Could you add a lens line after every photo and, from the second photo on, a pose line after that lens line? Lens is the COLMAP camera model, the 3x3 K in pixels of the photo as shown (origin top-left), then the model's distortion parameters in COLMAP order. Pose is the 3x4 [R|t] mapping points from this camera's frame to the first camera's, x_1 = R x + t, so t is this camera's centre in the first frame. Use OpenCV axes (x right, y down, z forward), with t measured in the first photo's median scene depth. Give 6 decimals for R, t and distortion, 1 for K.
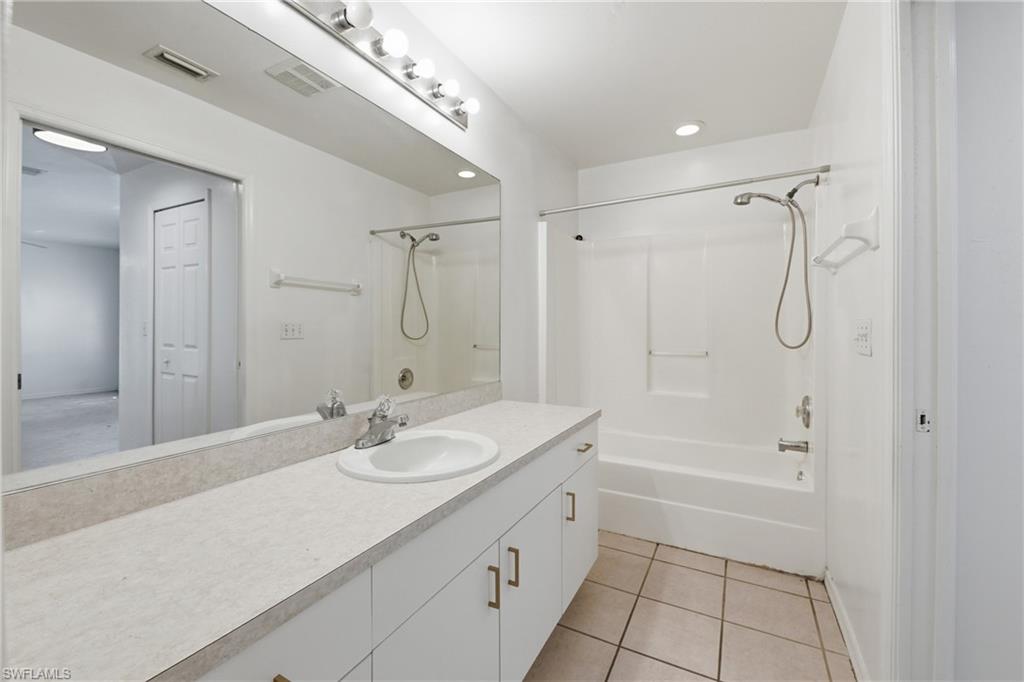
lens RADIAL K [[420.7, 0, 512.9], [0, 420.7, 331.9], [0, 0, 1]] dist [-0.007161, 0.000077]
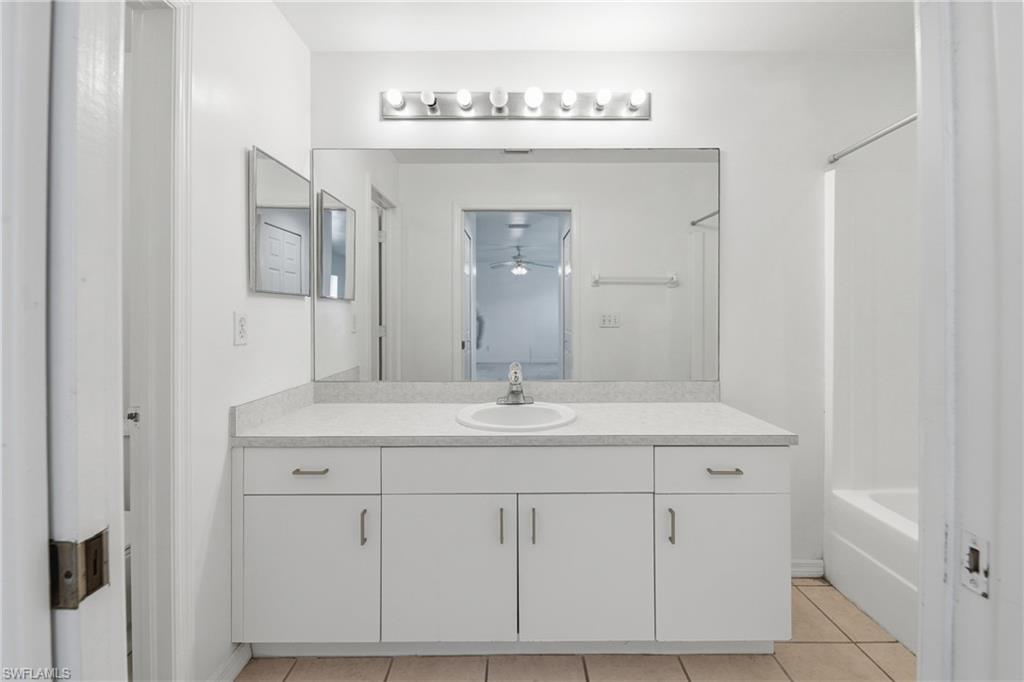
lens RADIAL K [[420.7, 0, 505.9], [0, 420.7, 319.0], [0, 0, 1]] dist [-0.007161, 0.000077]
pose [[0.465555, 0.001360, -0.885018, 0.440047], [-0.007941, 0.999965, -0.002641, -0.001951], [0.884983, 0.008258, 0.465550, 0.175534]]
